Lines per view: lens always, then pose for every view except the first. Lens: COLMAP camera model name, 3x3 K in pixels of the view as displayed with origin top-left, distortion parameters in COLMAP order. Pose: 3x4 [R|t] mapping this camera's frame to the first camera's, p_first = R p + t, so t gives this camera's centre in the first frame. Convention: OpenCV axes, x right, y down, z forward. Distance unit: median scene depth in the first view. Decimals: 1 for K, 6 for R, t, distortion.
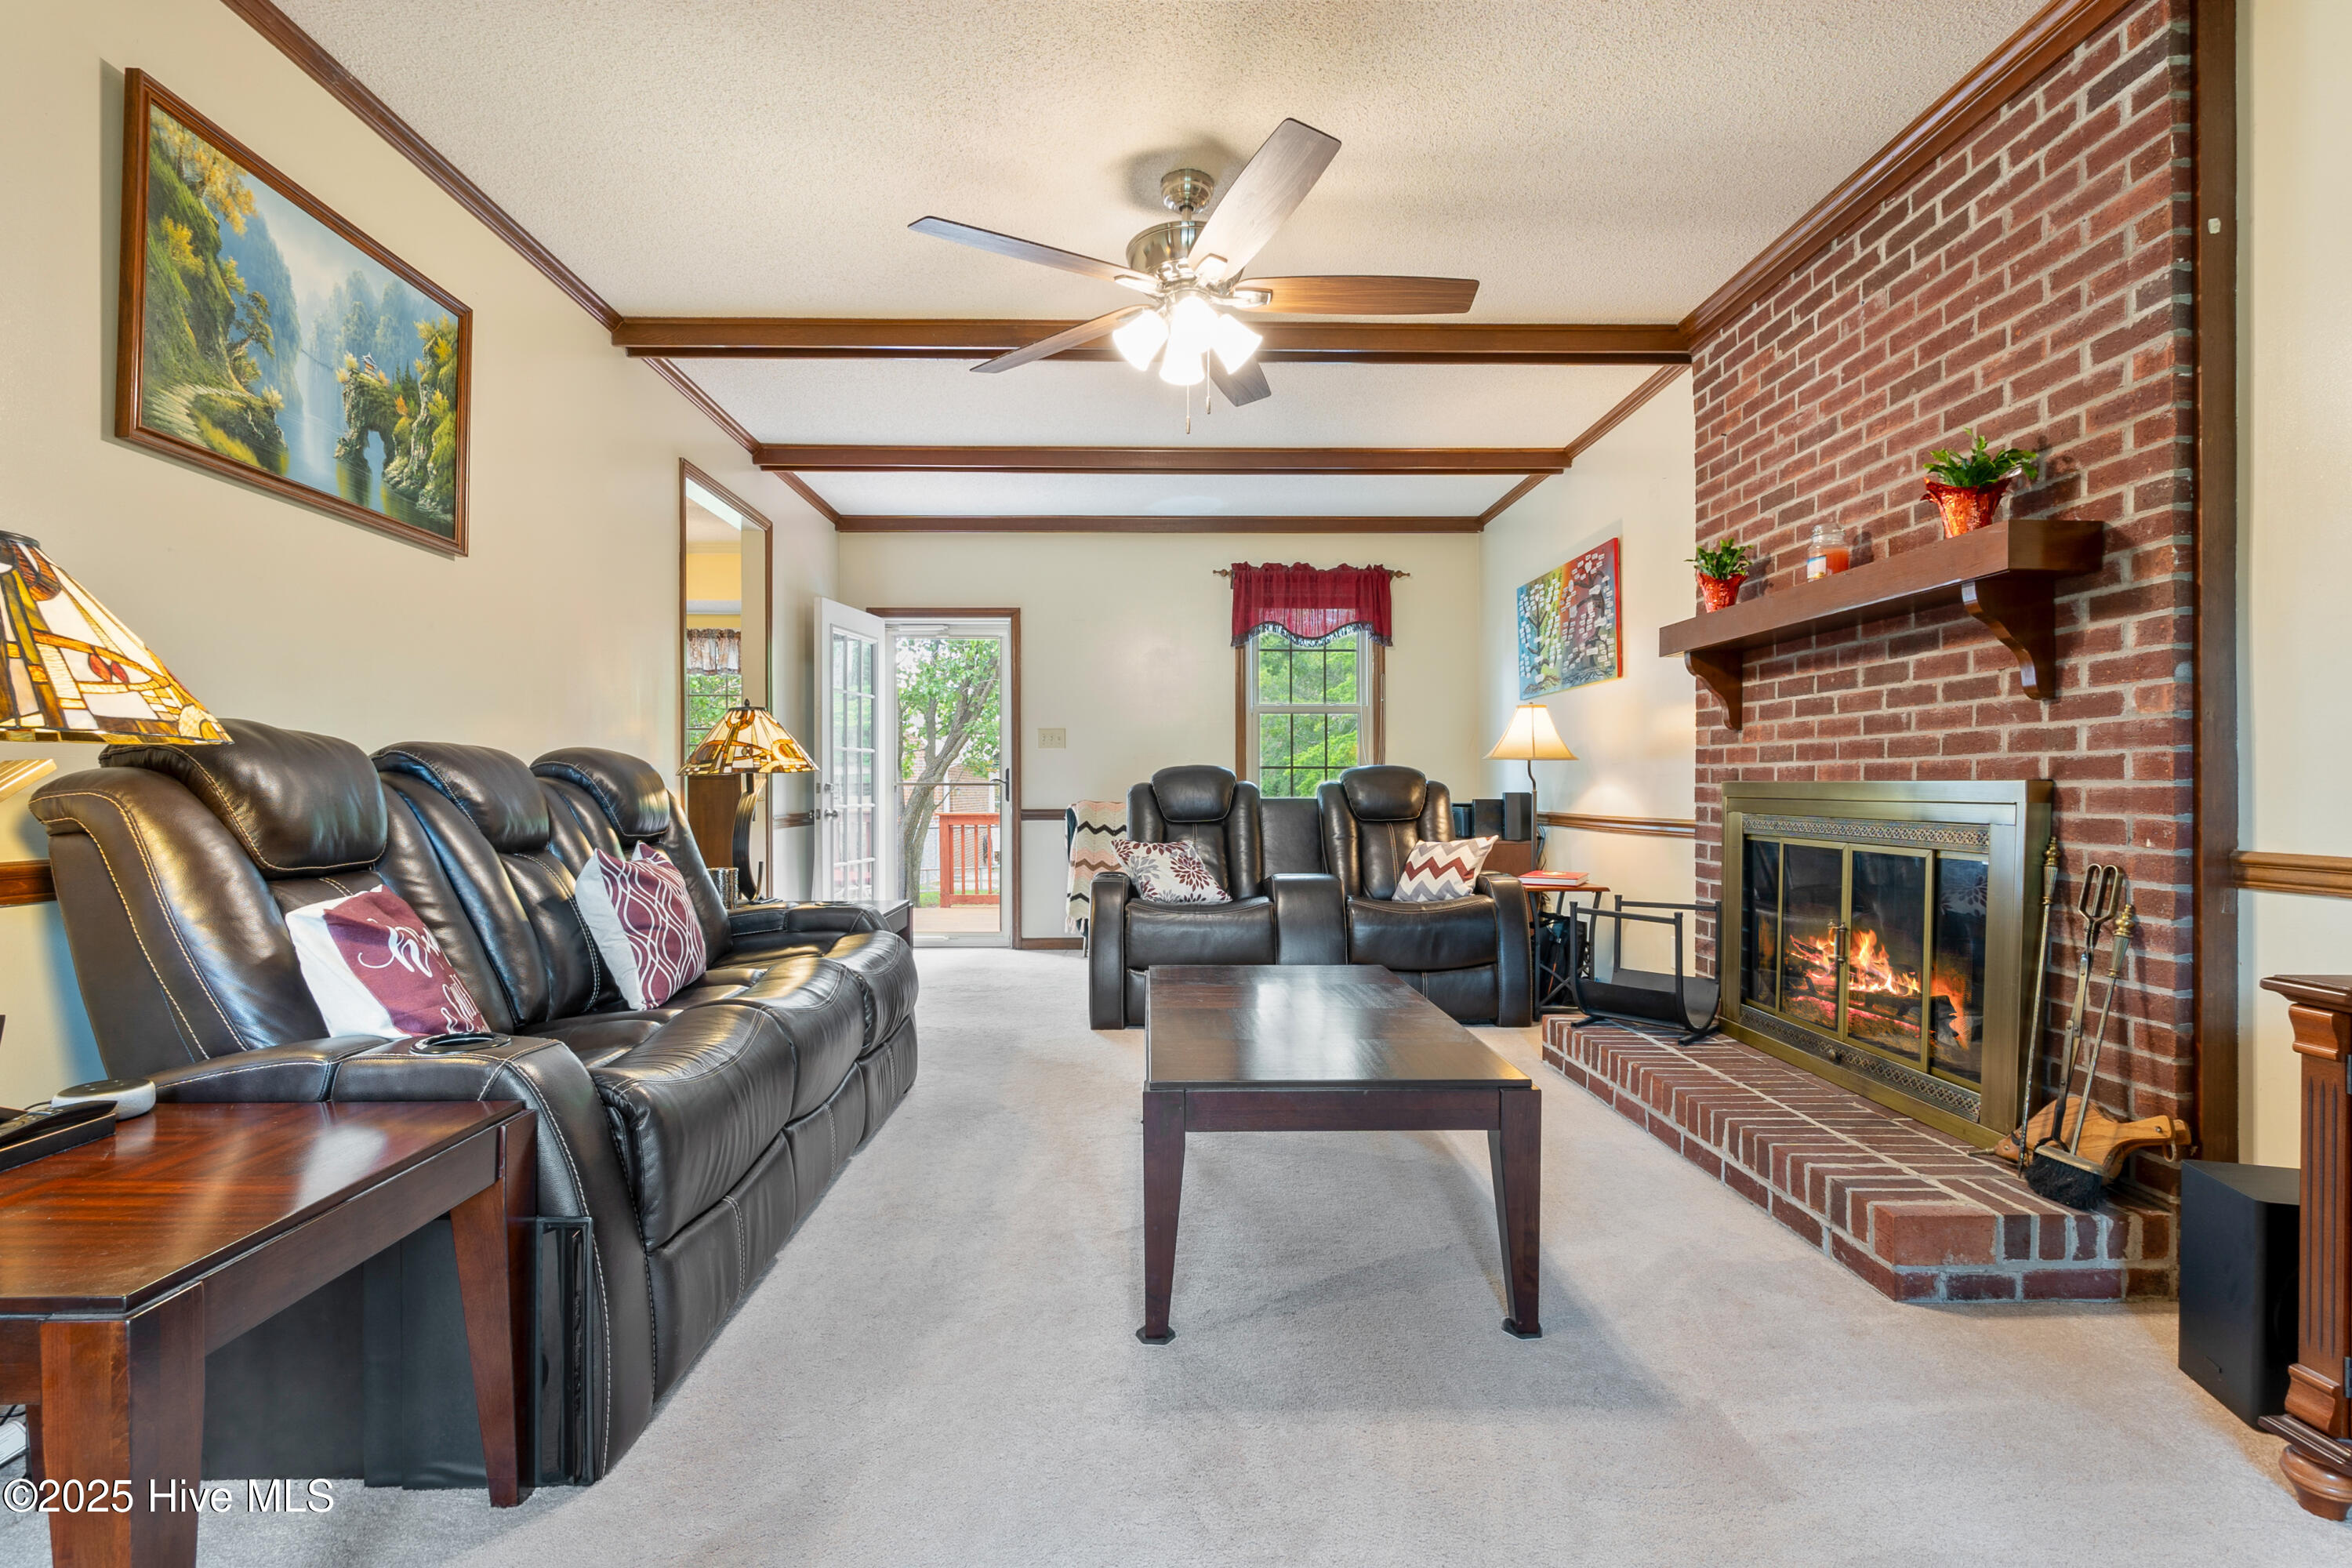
lens RADIAL K [[1081.9, 0, 1168.3], [0, 1081.9, 790.8], [0, 0, 1]] dist [-0.002031, -0.000288]
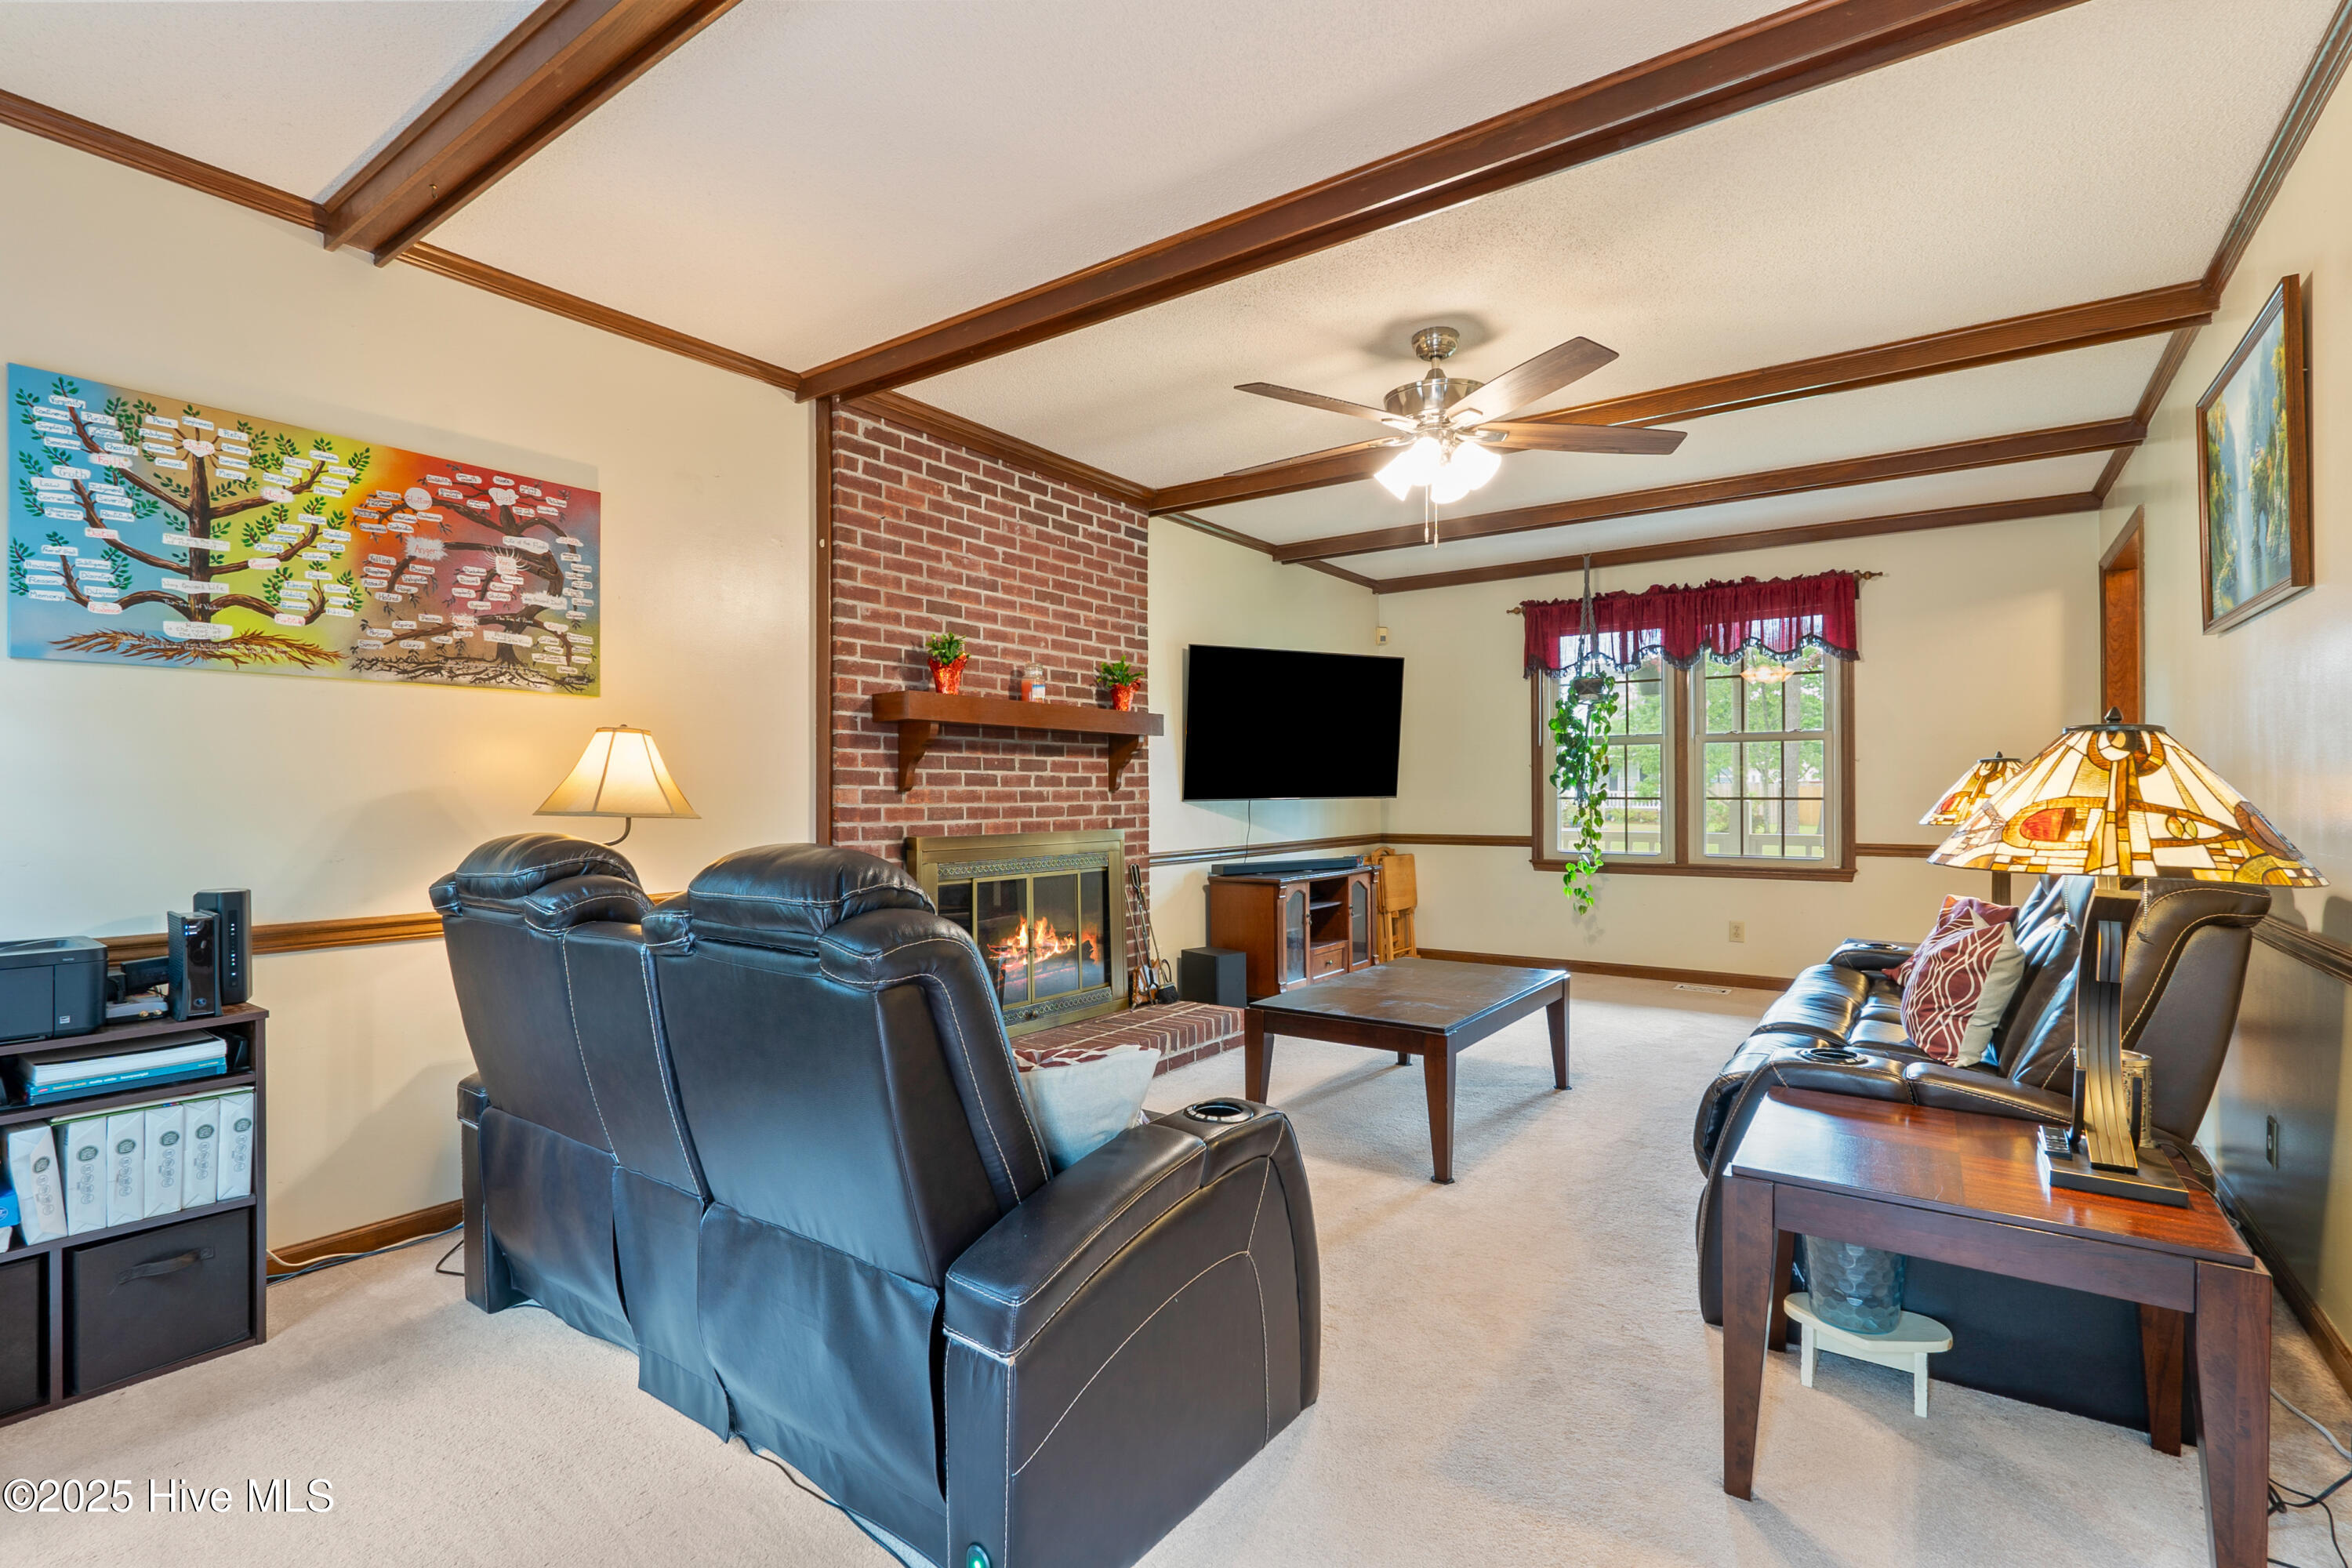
lens RADIAL K [[1080.8, 0, 1181.8], [0, 1080.8, 779.8], [0, 0, 1]] dist [-0.005815, -0.000852]
pose [[-0.803006, 0.007057, 0.595930, -0.435417], [0.003527, 0.999969, -0.007088, -0.069118], [-0.595961, -0.003590, -0.803005, 1.999056]]
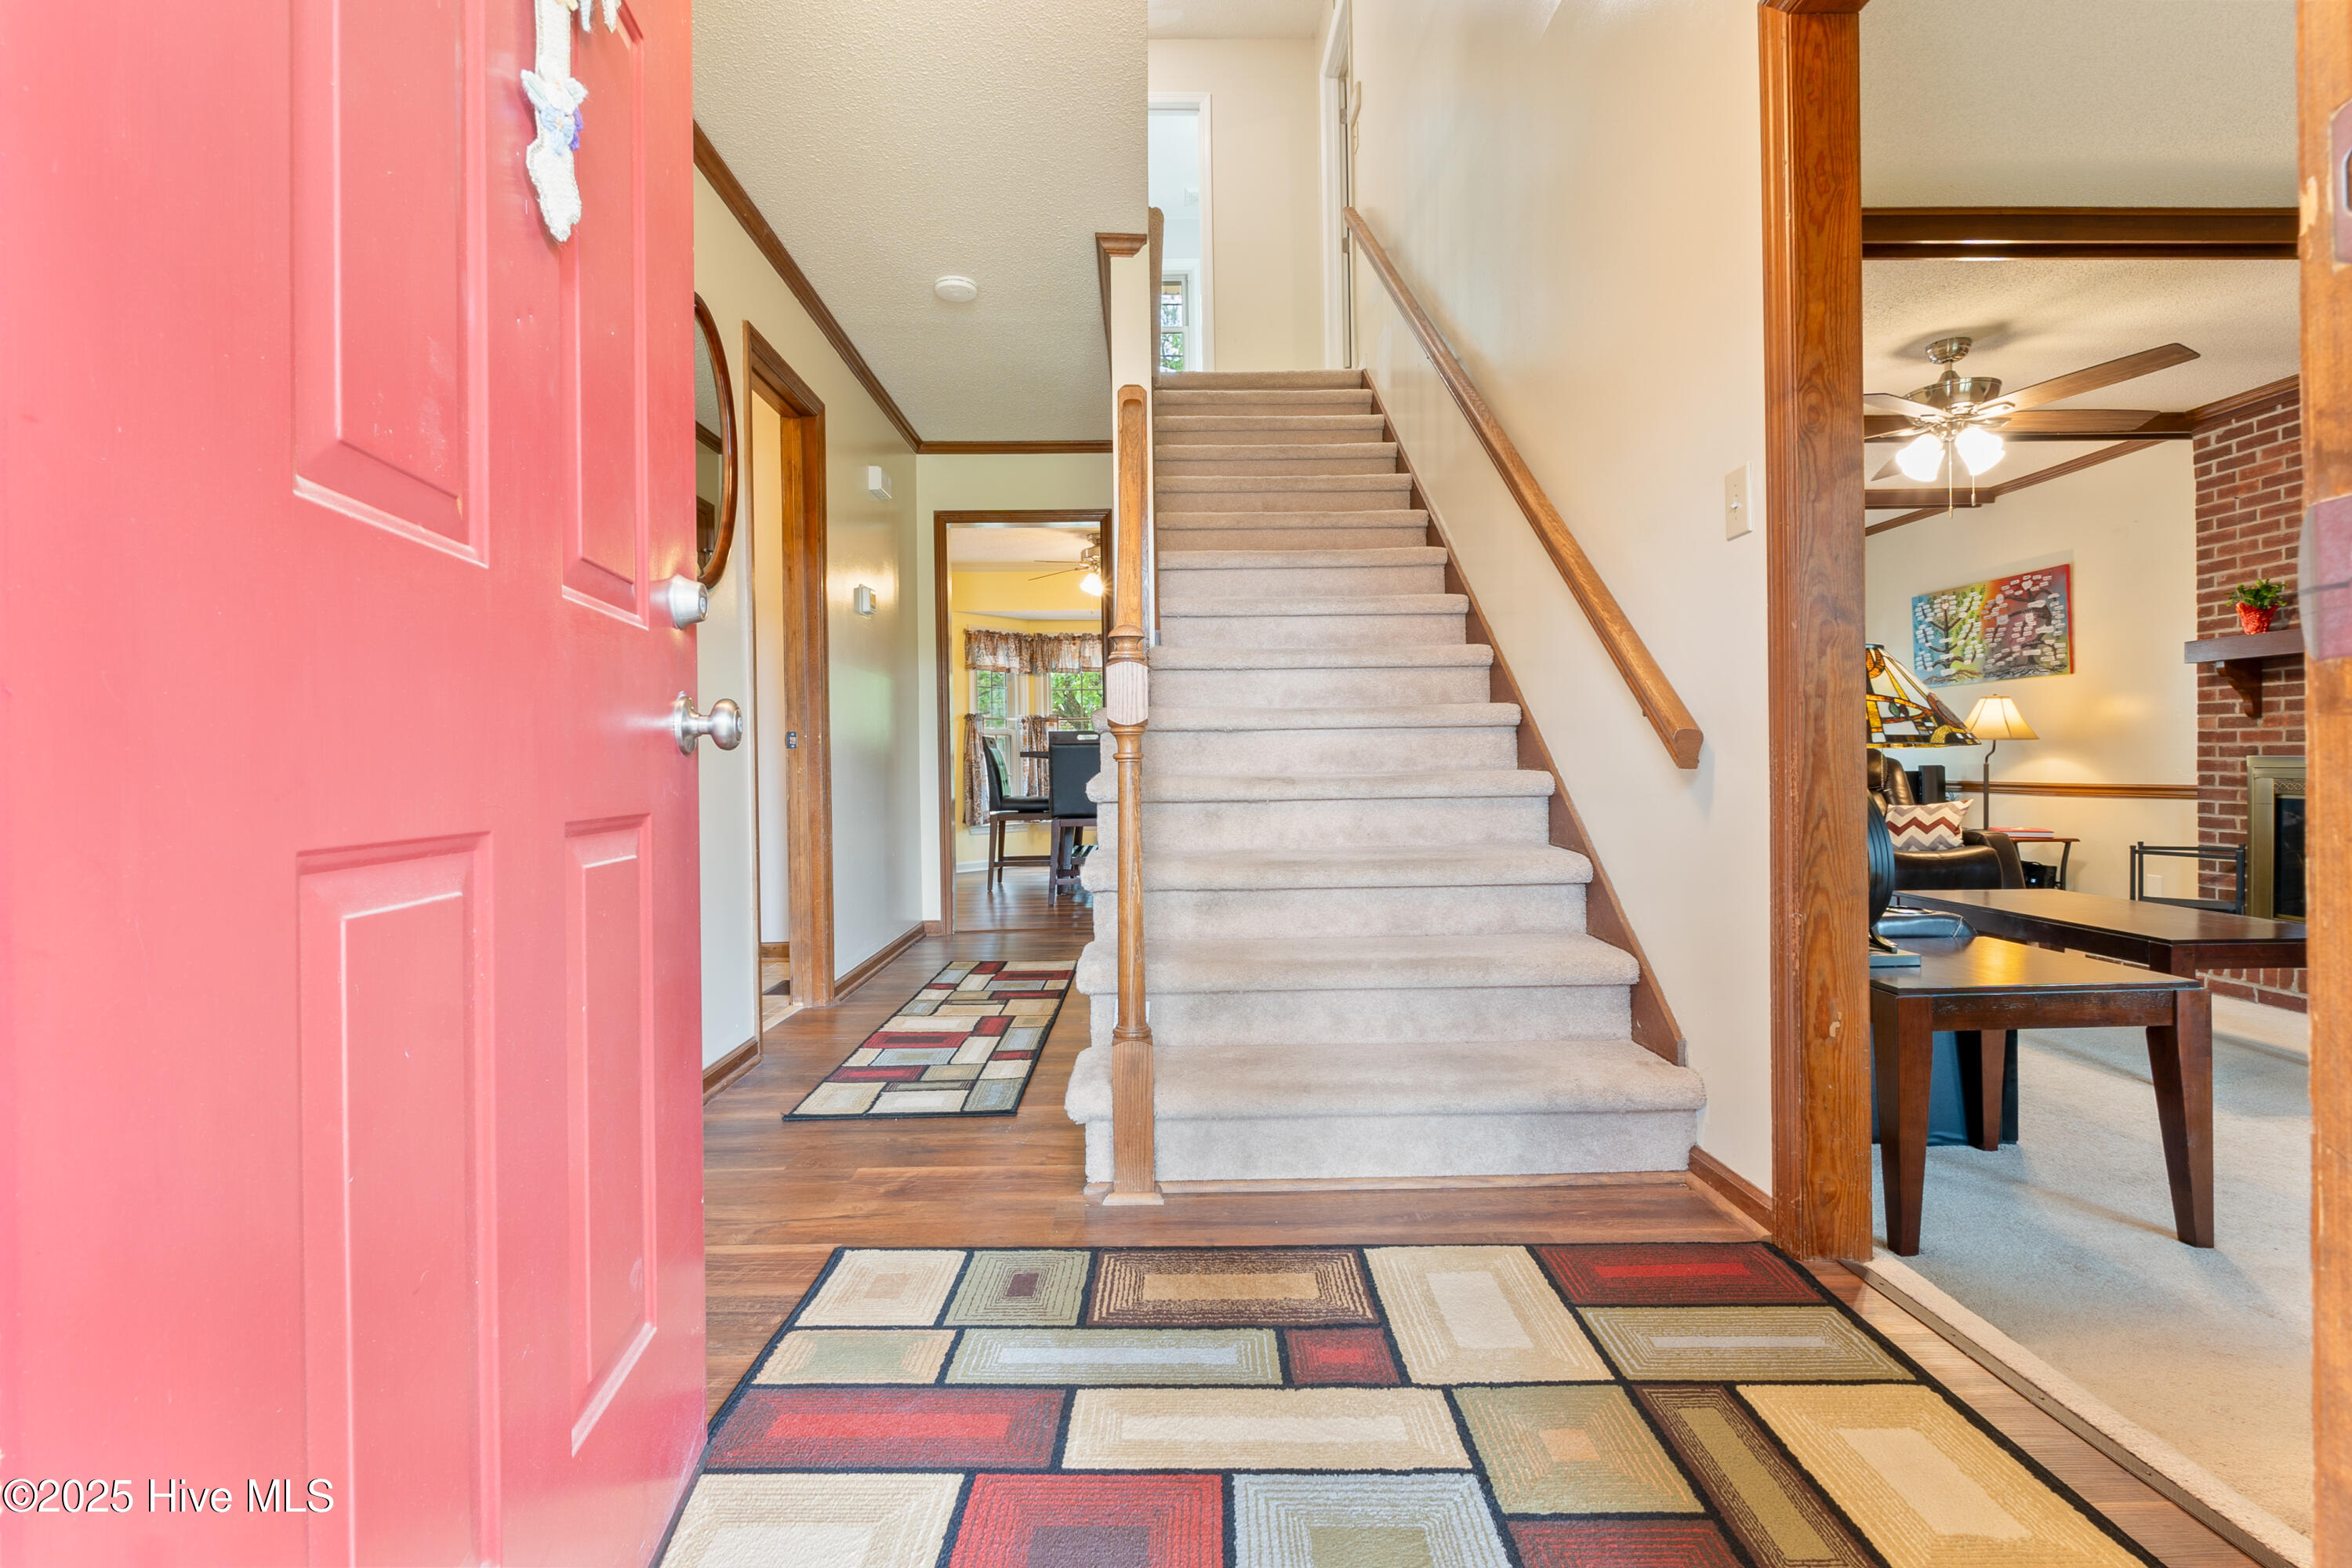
lens RADIAL K [[1090.0, 0, 1158.9], [0, 1090.0, 768.1], [0, 0, 1]] dist [-0.001836, -0.000357]
pose [[0.999888, -0.007625, -0.012914, -0.960281], [0.007634, 0.999971, 0.000646, -0.005079], [0.012909, -0.000744, 0.999916, -0.438746]]
